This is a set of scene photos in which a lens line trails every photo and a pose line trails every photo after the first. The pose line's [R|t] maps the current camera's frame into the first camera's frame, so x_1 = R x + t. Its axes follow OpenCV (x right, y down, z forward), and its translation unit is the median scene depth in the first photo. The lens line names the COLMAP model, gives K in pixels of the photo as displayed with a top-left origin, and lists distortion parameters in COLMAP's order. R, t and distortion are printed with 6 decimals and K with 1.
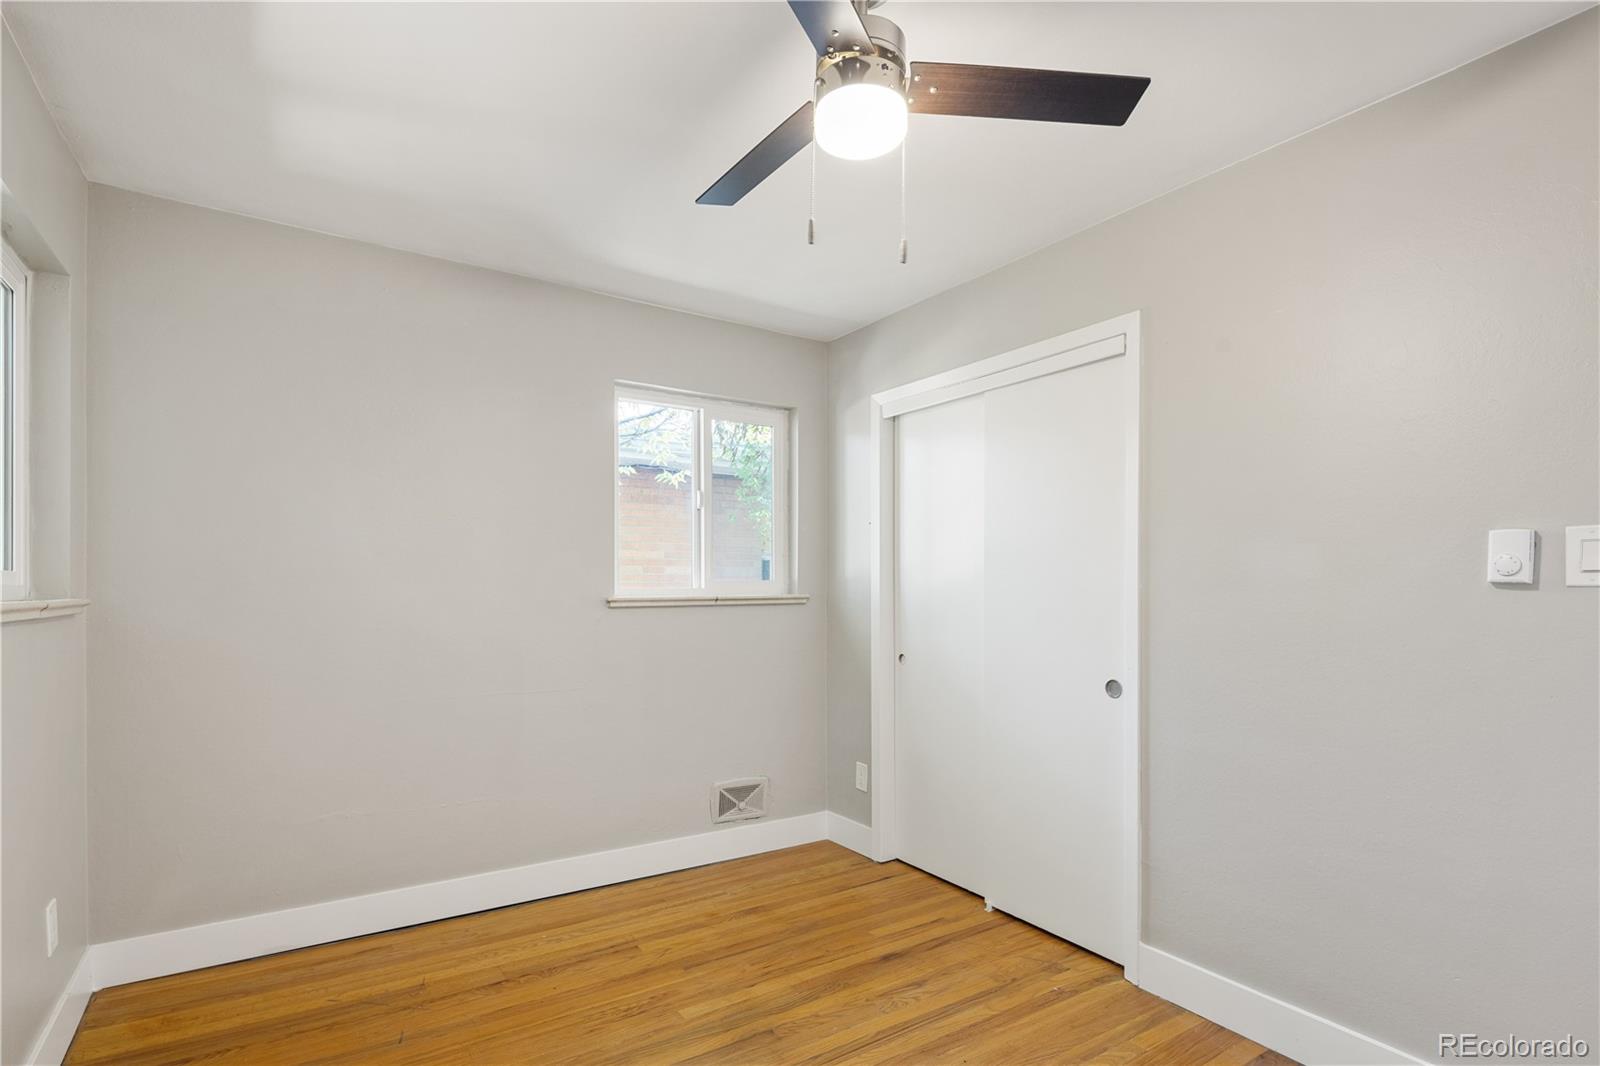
lens RADIAL K [[780.2, 0, 776.4], [0, 780.2, 605.2], [0, 0, 1]] dist [0.005507, -0.002313]
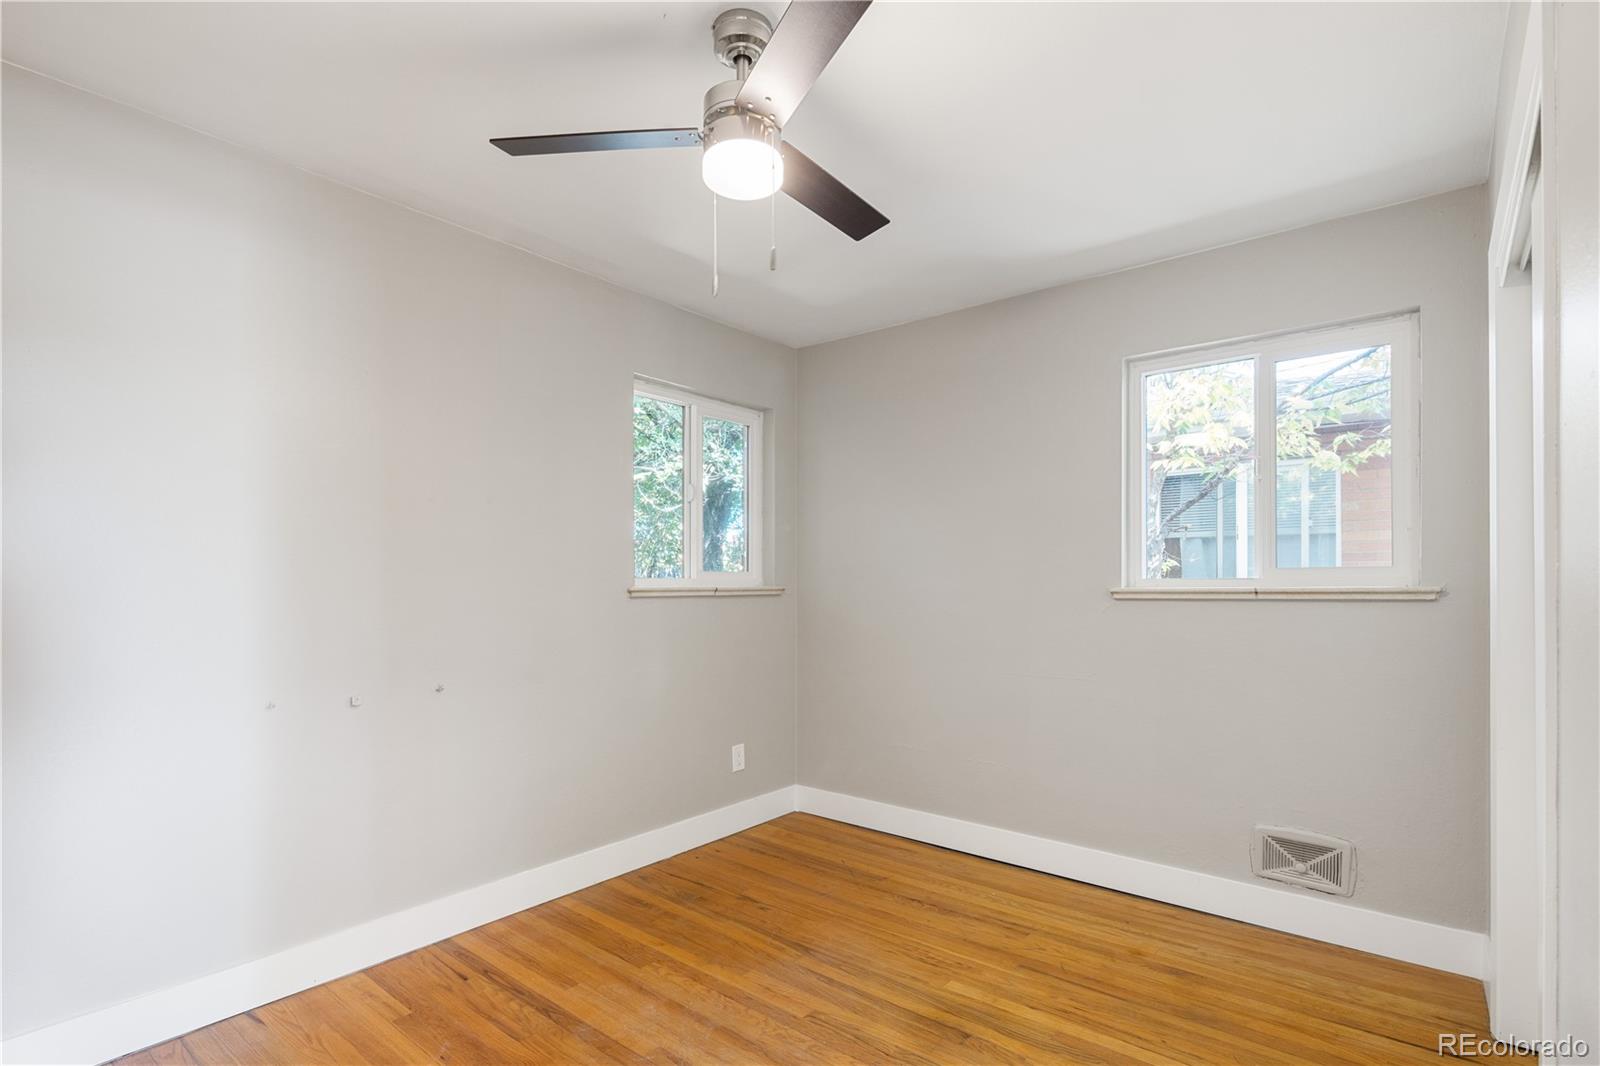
lens RADIAL K [[780.2, 0, 795.7], [0, 780.2, 594.5], [0, 0, 1]] dist [0.005507, -0.002313]
pose [[0.300422, 0.012558, -0.953724, 0.628020], [-0.013581, 0.999868, 0.008887, -0.007084], [0.953710, 0.010283, 0.300553, 0.367405]]
